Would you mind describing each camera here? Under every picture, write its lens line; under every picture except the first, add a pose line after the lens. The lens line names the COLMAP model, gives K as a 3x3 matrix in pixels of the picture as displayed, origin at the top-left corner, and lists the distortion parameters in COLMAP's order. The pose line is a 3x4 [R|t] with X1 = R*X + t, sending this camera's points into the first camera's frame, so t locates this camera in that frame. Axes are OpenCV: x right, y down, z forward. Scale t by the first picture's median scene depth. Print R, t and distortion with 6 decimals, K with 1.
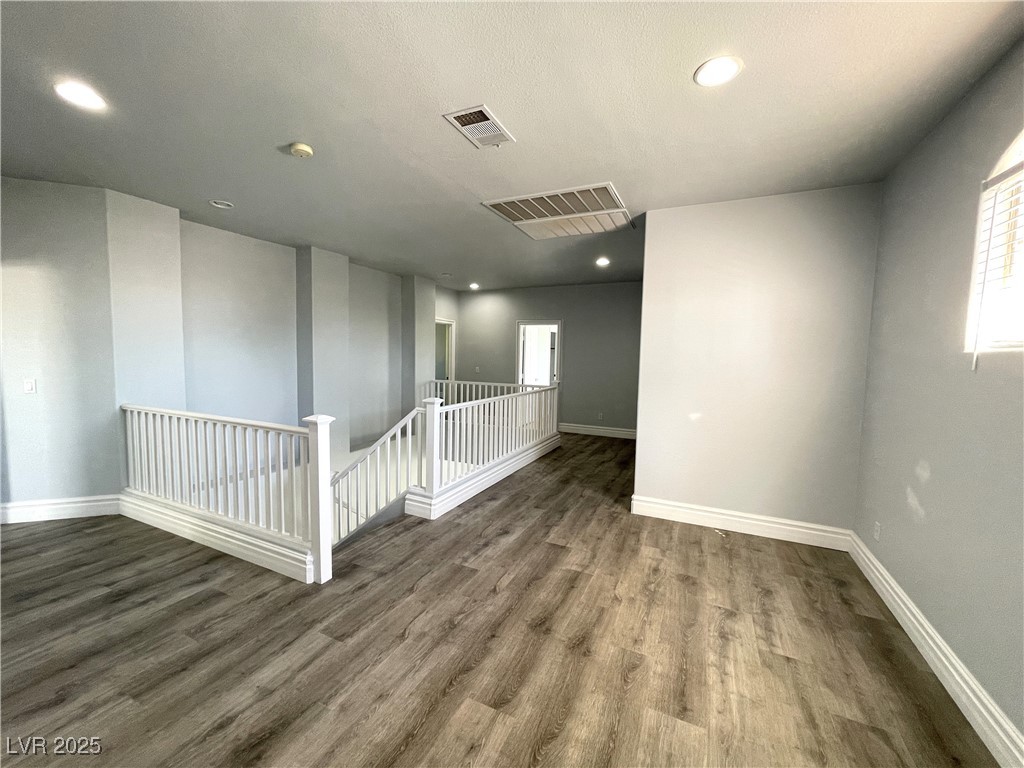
lens RADIAL K [[414.9, 0, 508.9], [0, 414.9, 384.2], [0, 0, 1]] dist [-0.001858, 0.000448]
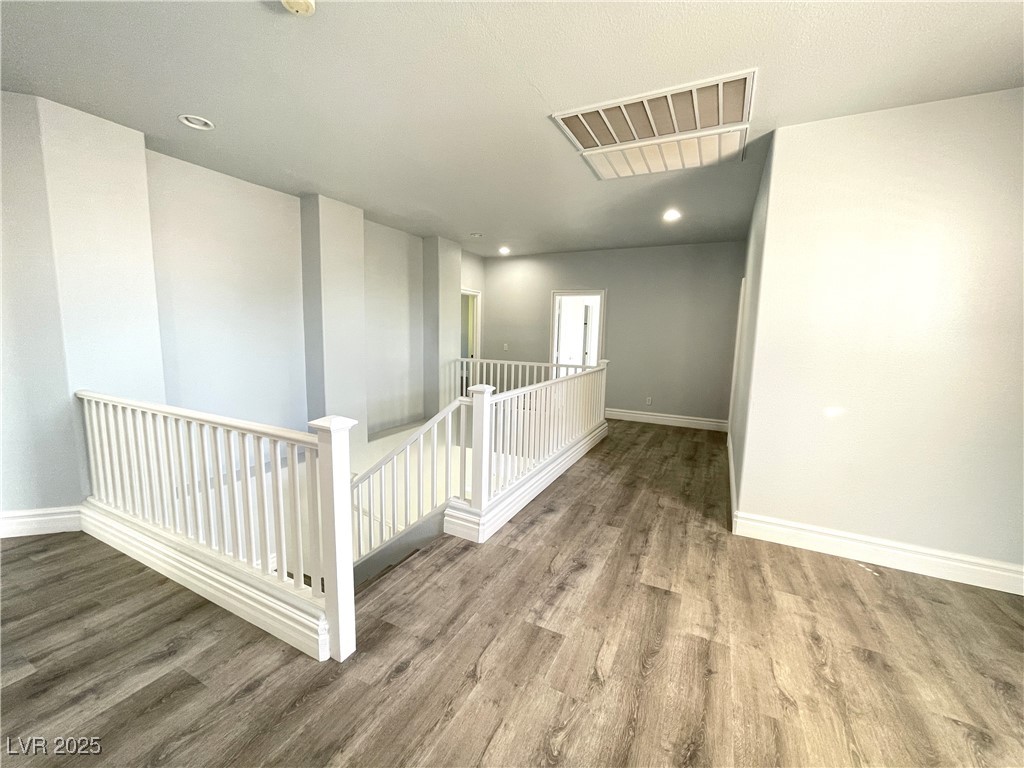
lens RADIAL K [[414.9, 0, 508.9], [0, 414.9, 384.2], [0, 0, 1]] dist [-0.001858, 0.000448]
pose [[0.999719, 0.006675, -0.022753, -0.118042], [-0.005399, 0.998434, 0.055687, -0.010667], [0.023089, -0.055548, 0.998189, 0.253166]]
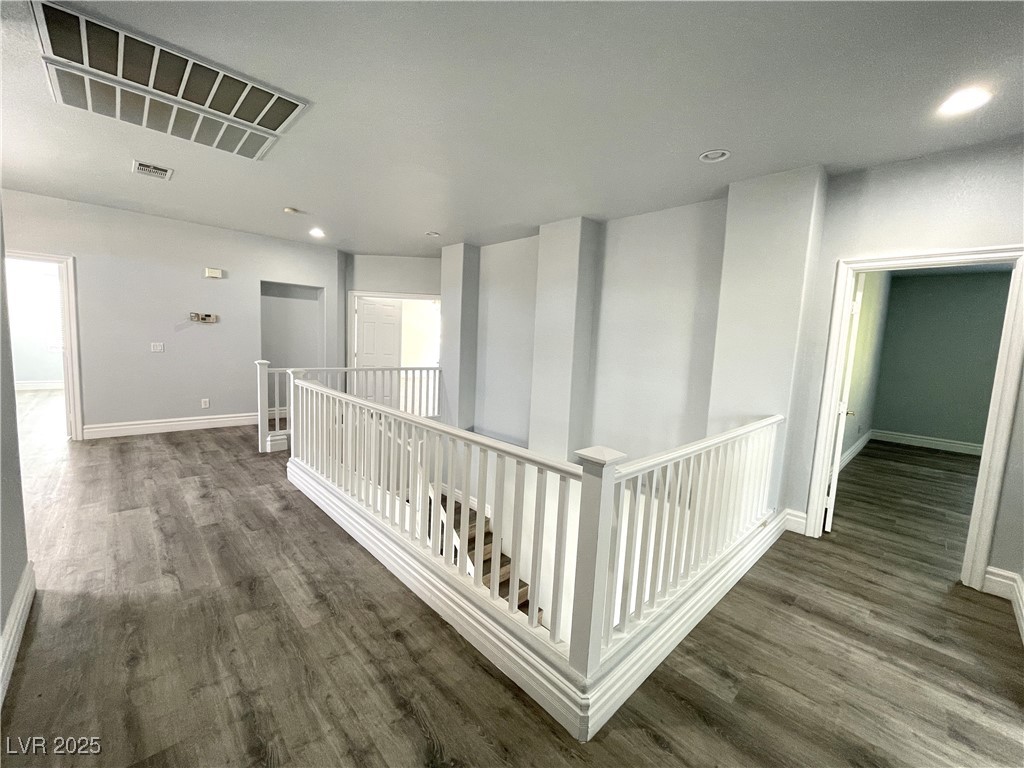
lens RADIAL K [[415.4, 0, 507.4], [0, 415.4, 385.0], [0, 0, 1]] dist [0.001808, -0.004678]
pose [[-0.356977, 0.053879, -0.932558, 0.620411], [-0.133986, 0.985059, 0.108201, -0.110630], [0.924454, 0.163575, -0.344425, 1.882533]]
